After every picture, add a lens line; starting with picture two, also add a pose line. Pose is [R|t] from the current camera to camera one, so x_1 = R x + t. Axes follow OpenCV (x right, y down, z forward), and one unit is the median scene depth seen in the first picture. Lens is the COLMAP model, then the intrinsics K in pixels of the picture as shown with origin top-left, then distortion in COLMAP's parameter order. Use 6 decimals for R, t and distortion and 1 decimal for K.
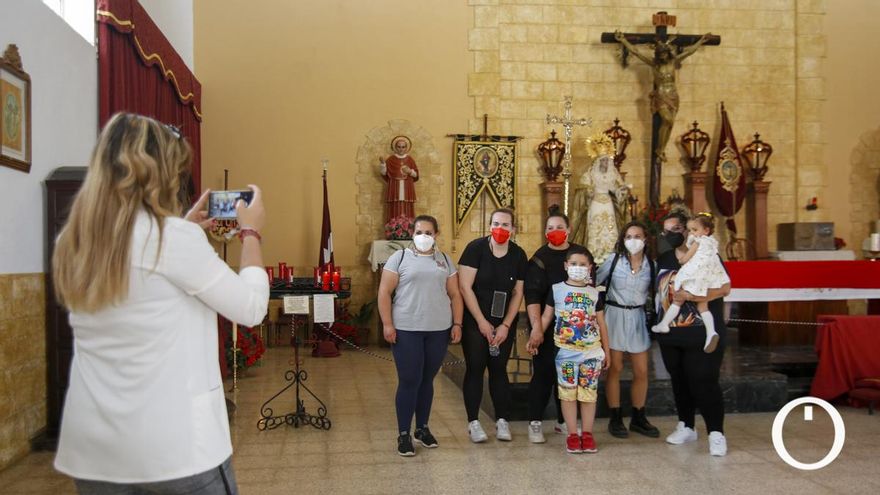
lens RADIAL K [[712.3, 0, 408.1], [0, 712.3, 261.1], [0, 0, 1]] dist [0.001670, 0.002727]
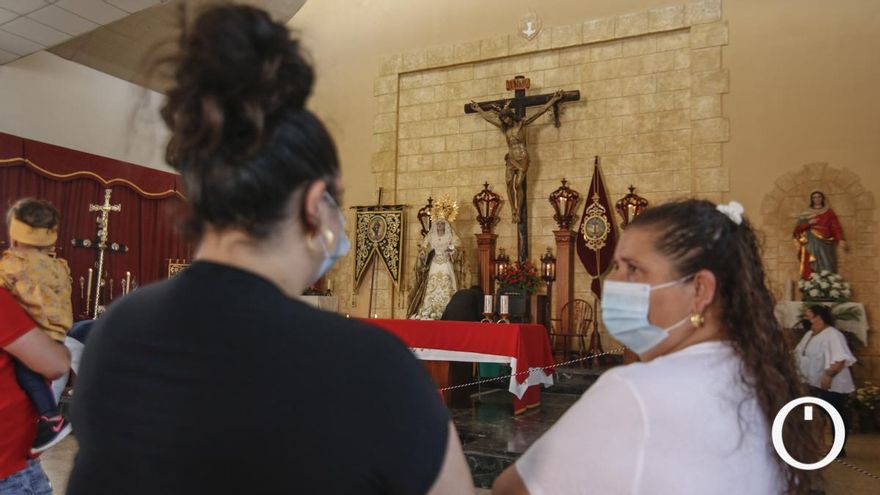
lens RADIAL K [[675.6, 0, 439.3], [0, 675.6, 277.2], [0, 0, 1]] dist [-0.003814, 0.002250]
pose [[0.842902, 0.001565, -0.538064, 0.761182], [-0.032290, 0.998341, -0.047679, -0.011651], [0.537097, 0.057563, 0.841554, 0.135941]]
